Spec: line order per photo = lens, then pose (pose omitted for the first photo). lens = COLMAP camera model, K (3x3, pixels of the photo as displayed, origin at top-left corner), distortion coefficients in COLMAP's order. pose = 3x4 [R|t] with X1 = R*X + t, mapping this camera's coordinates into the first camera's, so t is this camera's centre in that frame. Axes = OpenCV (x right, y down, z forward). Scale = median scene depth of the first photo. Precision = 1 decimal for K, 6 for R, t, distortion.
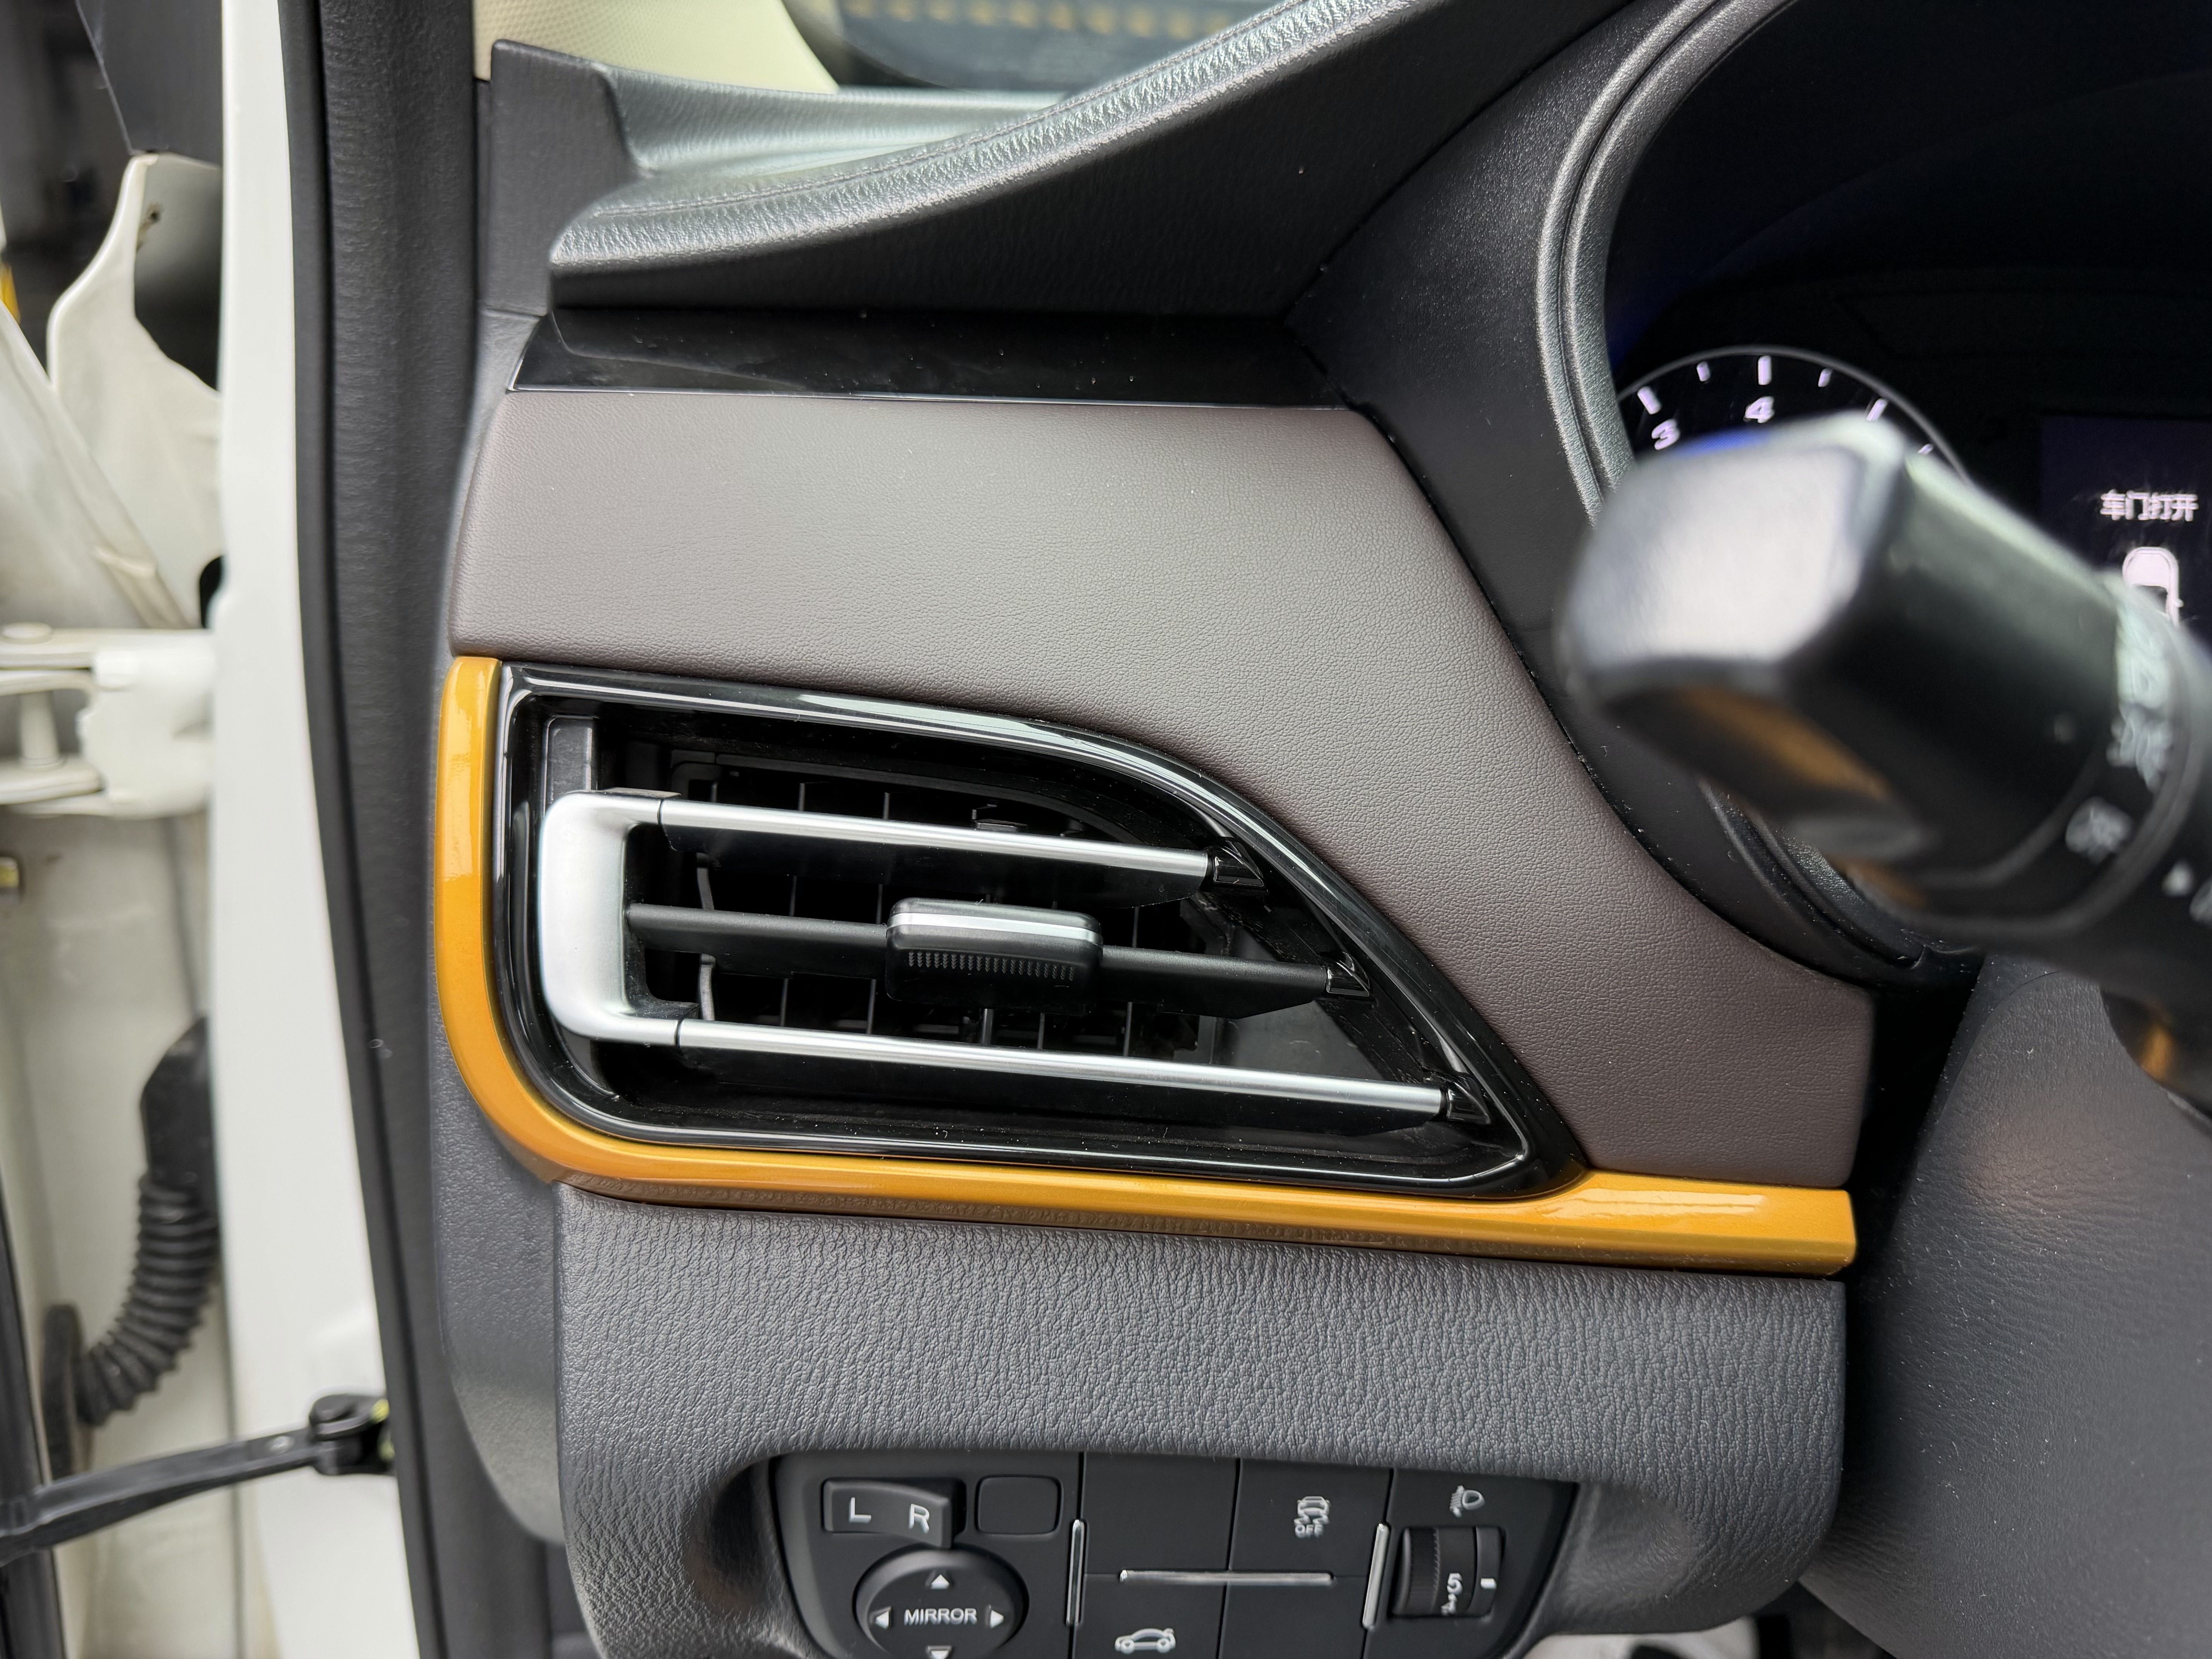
lens RADIAL K [[1649.5, 0, 1104.1], [0, 1649.5, 834.8], [0, 0, 1]] dist [-0.024351, -0.006167]
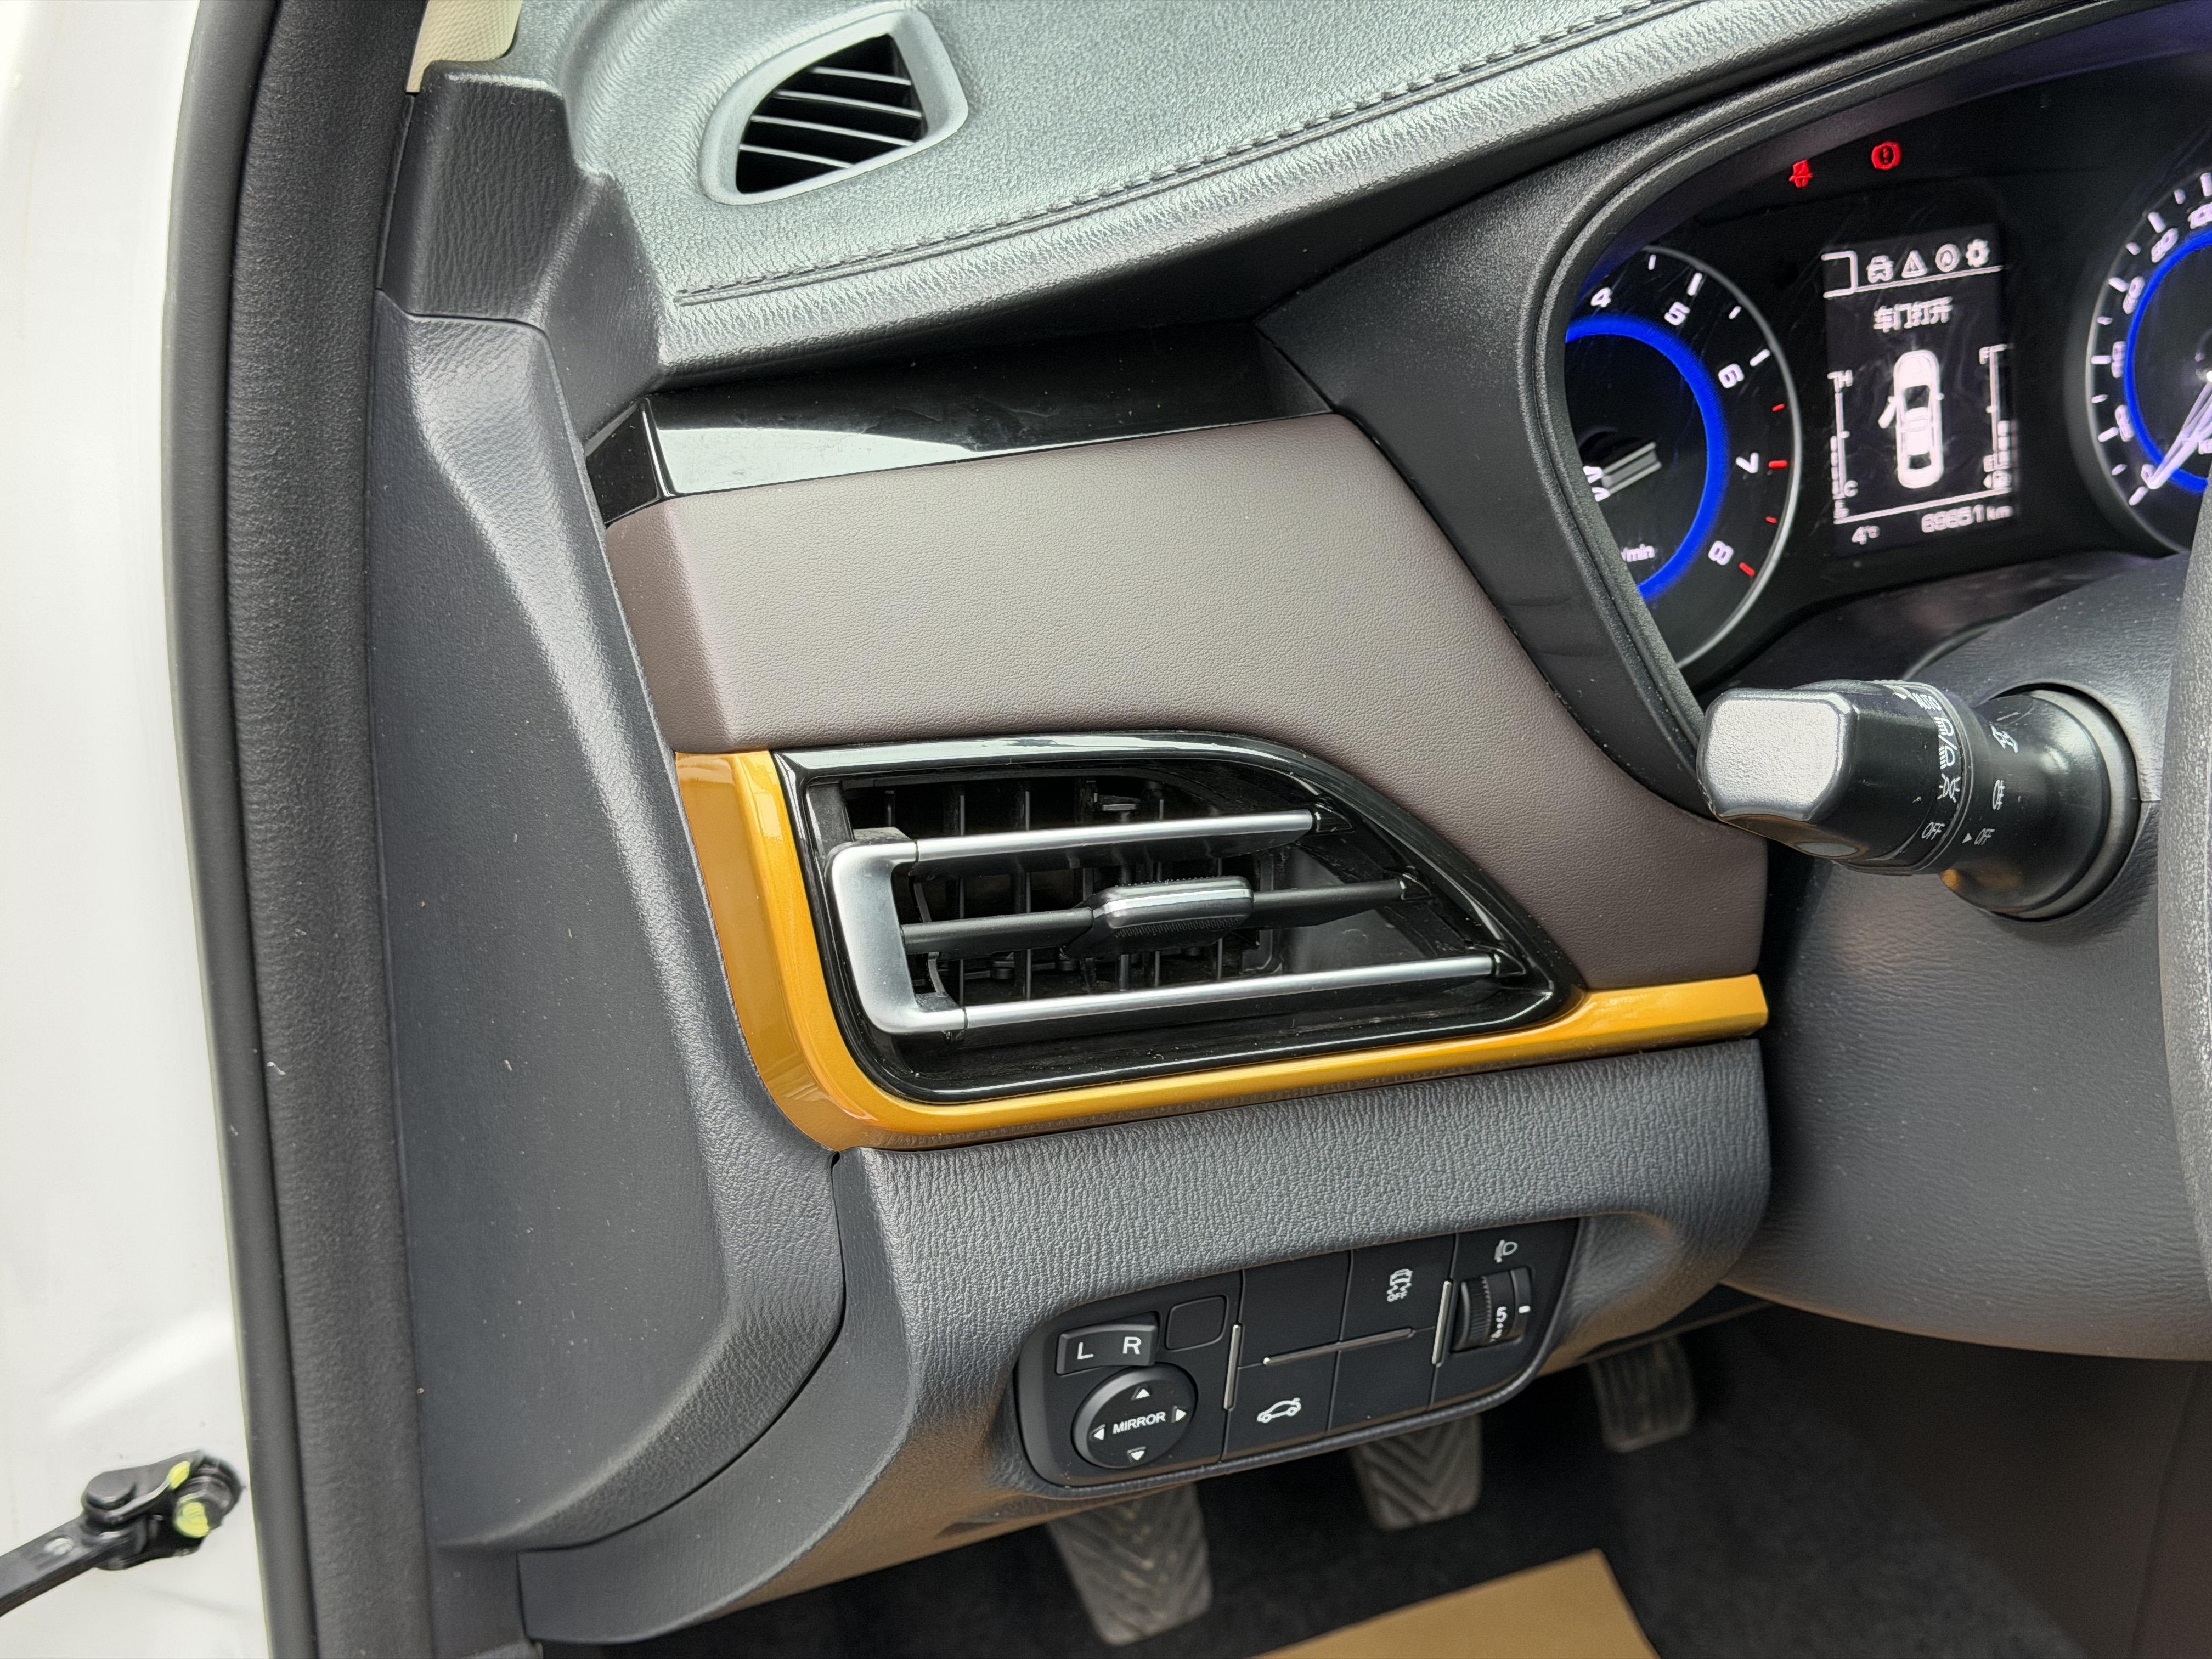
lens RADIAL K [[3105.1, 0, 1110.7], [0, 3105.1, 856.0], [0, 0, 1]] dist [0.186566, -0.391526]
pose [[0.937815, -0.165413, 0.305190, -0.815655], [0.108569, 0.974829, 0.194734, -0.436513], [-0.329719, -0.149491, 0.932168, -1.217481]]
